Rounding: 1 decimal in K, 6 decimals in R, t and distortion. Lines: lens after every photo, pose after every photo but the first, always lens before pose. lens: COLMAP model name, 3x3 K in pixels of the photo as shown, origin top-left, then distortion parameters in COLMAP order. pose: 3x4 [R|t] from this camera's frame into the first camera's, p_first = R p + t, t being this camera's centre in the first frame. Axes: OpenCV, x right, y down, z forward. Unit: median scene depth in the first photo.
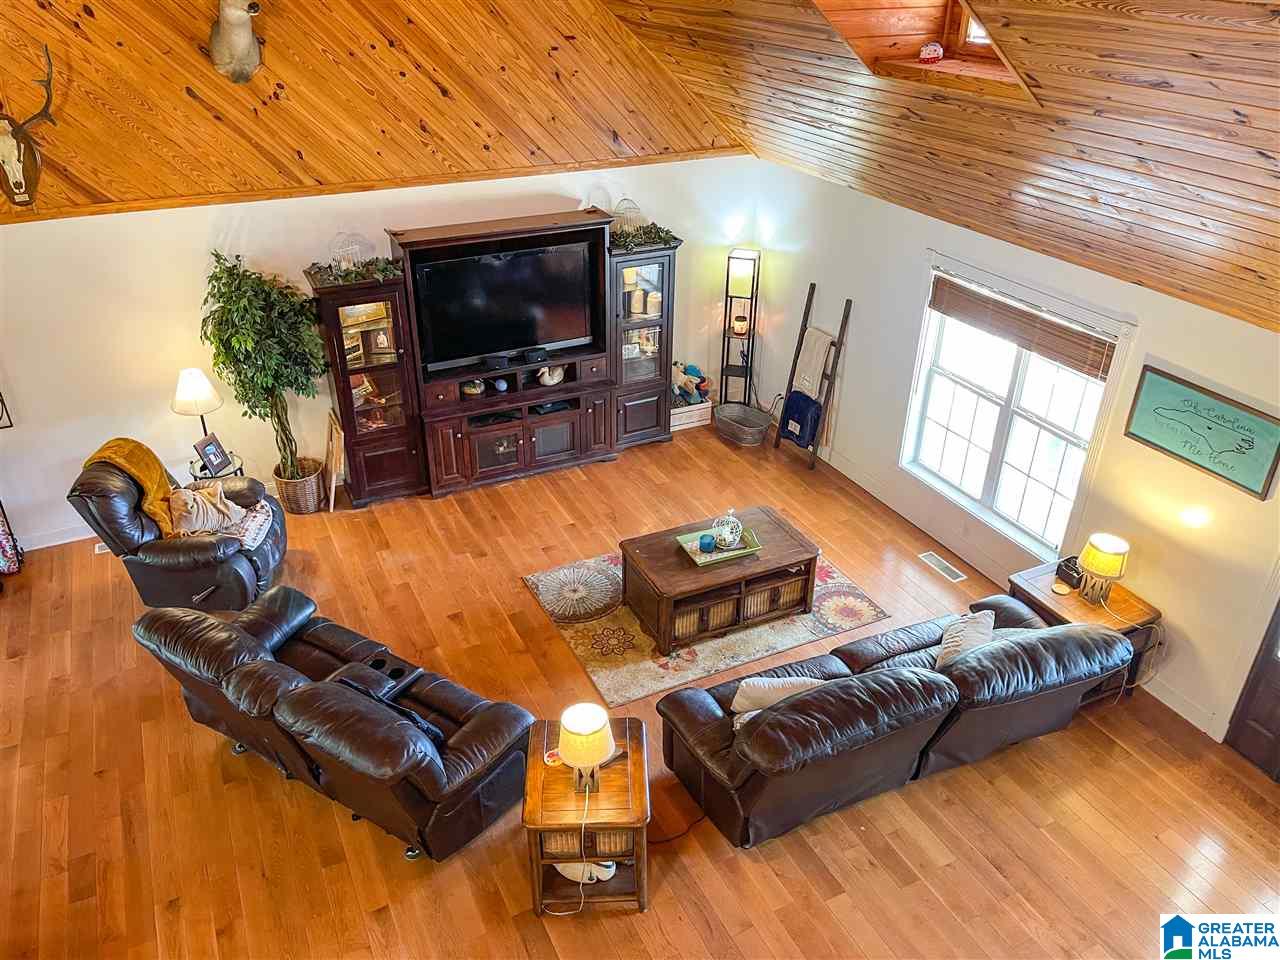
lens RADIAL K [[970.0, 0, 636.7], [0, 970.0, 478.6], [0, 0, 1]] dist [0.061799, -0.067155]
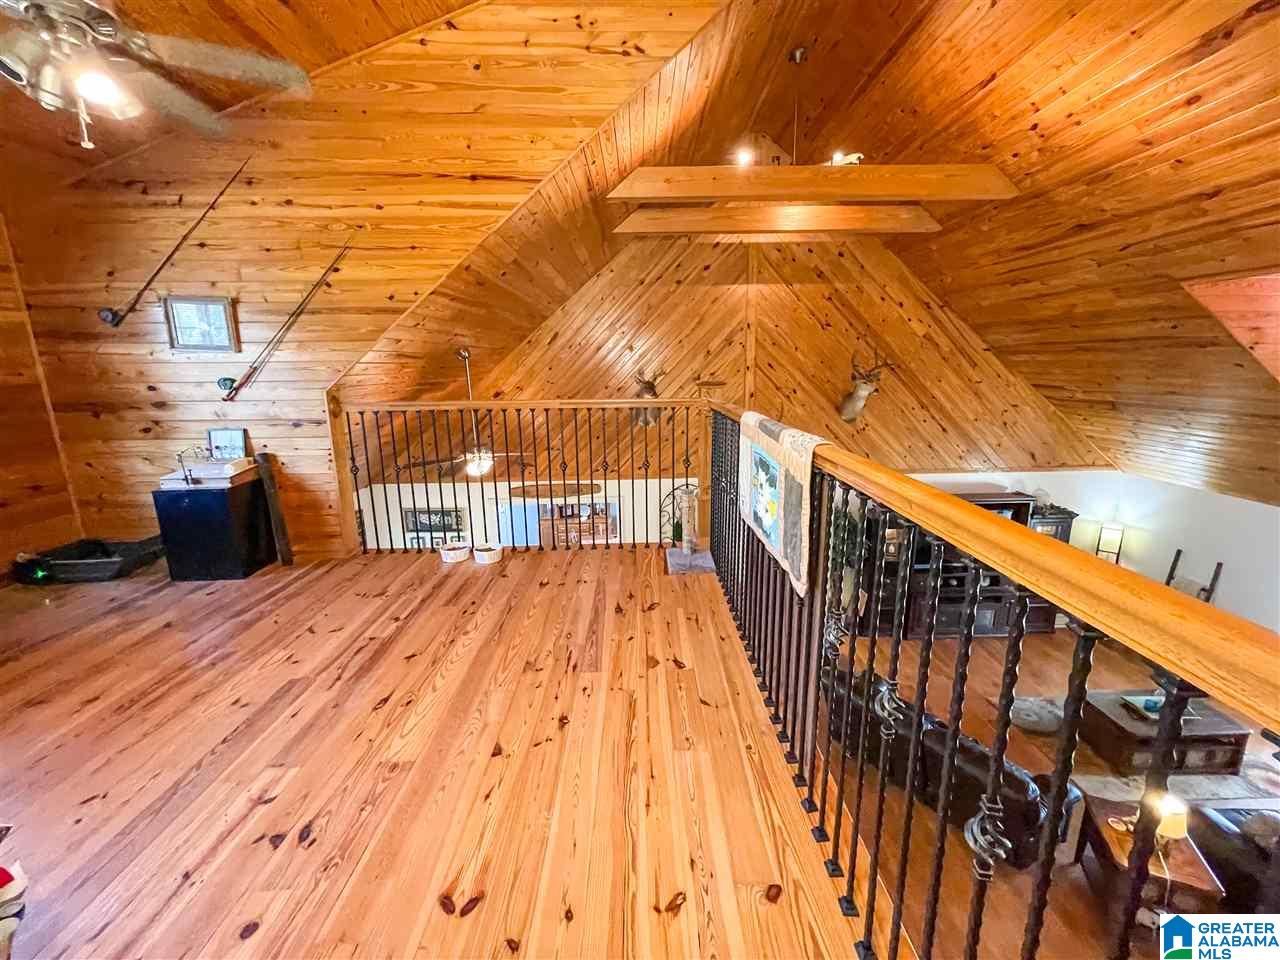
lens RADIAL K [[513.5, 0, 647.5], [0, 513.5, 476.4], [0, 0, 1]] dist [-0.002732, 0.001047]
pose [[0.905666, 0.072873, -0.417681, -0.328011], [-0.191491, 0.949226, -0.249604, 0.076064], [0.378285, 0.306040, 0.873636, -0.116971]]
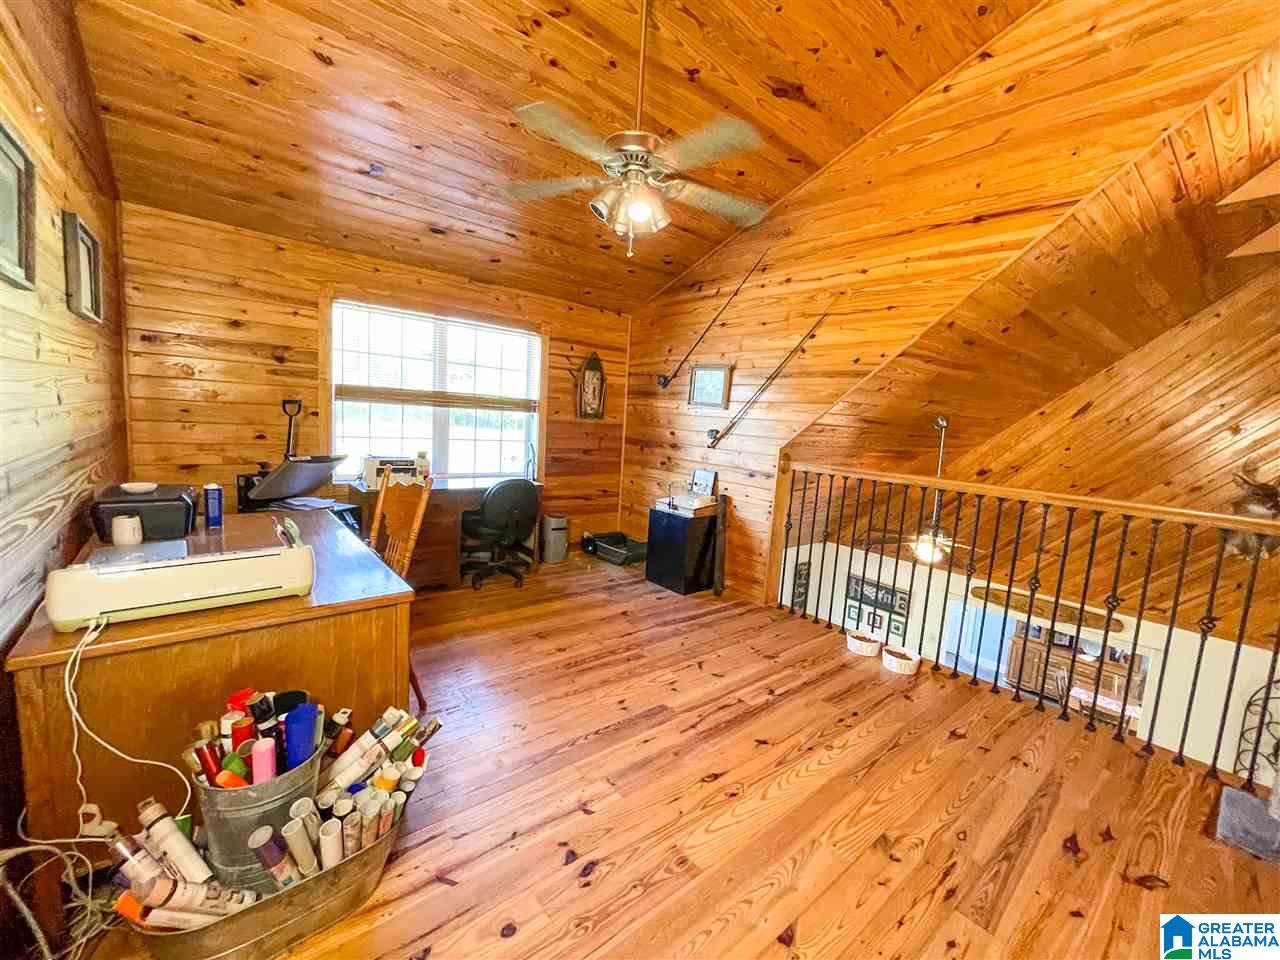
lens RADIAL K [[513.5, 0, 648.1], [0, 513.5, 476.7], [0, 0, 1]] dist [-0.002732, 0.001047]
pose [[0.231105, 0.119858, -0.965518, -0.342628], [-0.529144, 0.848263, -0.021353, 0.037641], [0.816454, 0.515833, 0.259460, -0.052637]]
